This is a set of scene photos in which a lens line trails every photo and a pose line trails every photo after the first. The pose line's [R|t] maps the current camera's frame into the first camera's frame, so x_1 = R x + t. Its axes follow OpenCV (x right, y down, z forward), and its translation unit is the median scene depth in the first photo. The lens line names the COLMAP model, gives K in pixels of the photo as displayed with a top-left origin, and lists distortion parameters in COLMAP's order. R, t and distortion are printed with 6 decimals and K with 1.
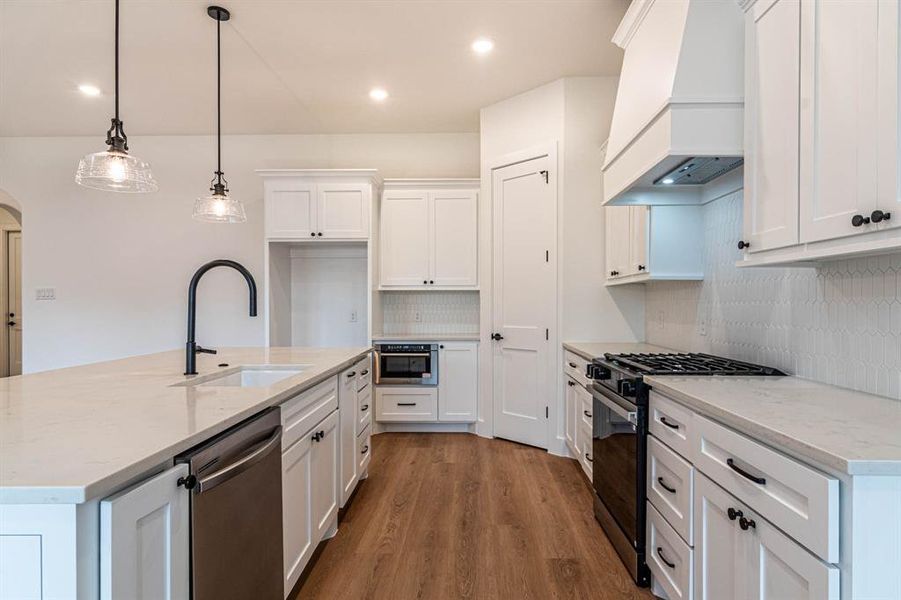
lens RADIAL K [[506.0, 0, 456.2], [0, 506.0, 305.7], [0, 0, 1]] dist [-0.001429, -0.000148]
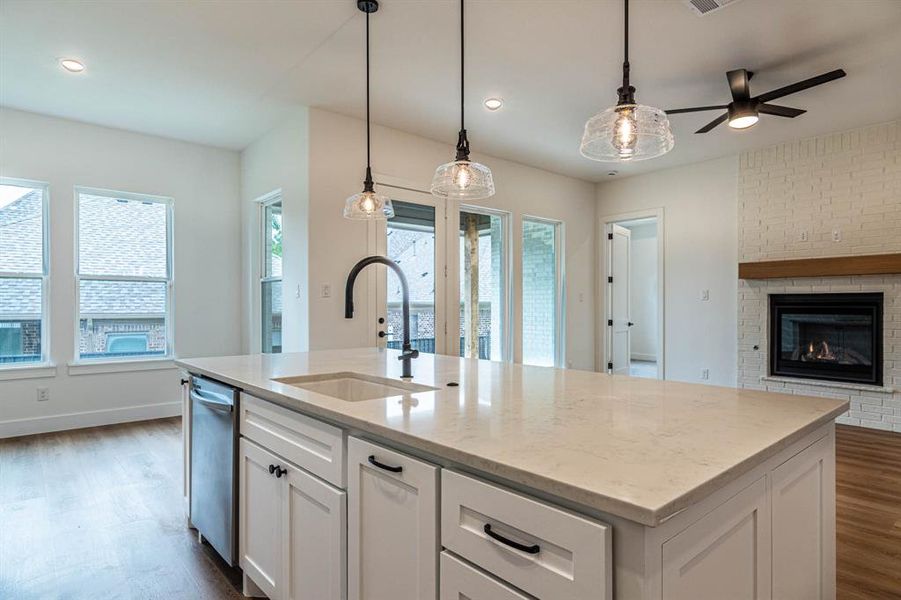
lens RADIAL K [[506.0, 0, 459.6], [0, 506.0, 299.8], [0, 0, 1]] dist [-0.001429, -0.000148]
pose [[-0.719588, -0.008620, -0.694348, 0.040589], [-0.003861, 0.999957, -0.008413, -0.002203], [0.694391, -0.003373, -0.719590, 0.998346]]
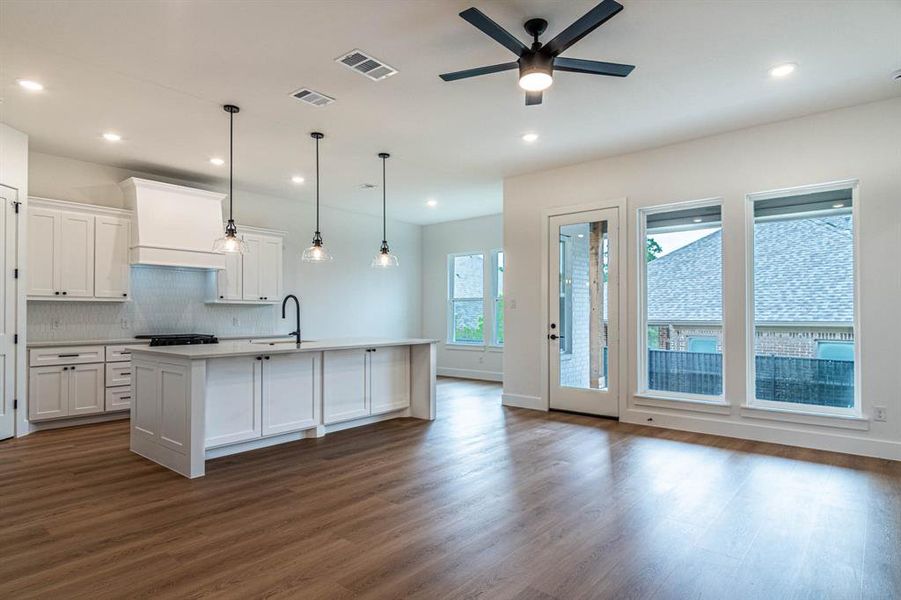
lens RADIAL K [[514.8, 0, 467.0], [0, 514.8, 307.8], [0, 0, 1]] dist [-0.003691, 0.004121]
pose [[-0.791078, 0.010264, 0.611630, -1.472978], [0.004702, 0.999932, -0.010698, 0.001309], [-0.611698, -0.005587, -0.791072, 1.370928]]
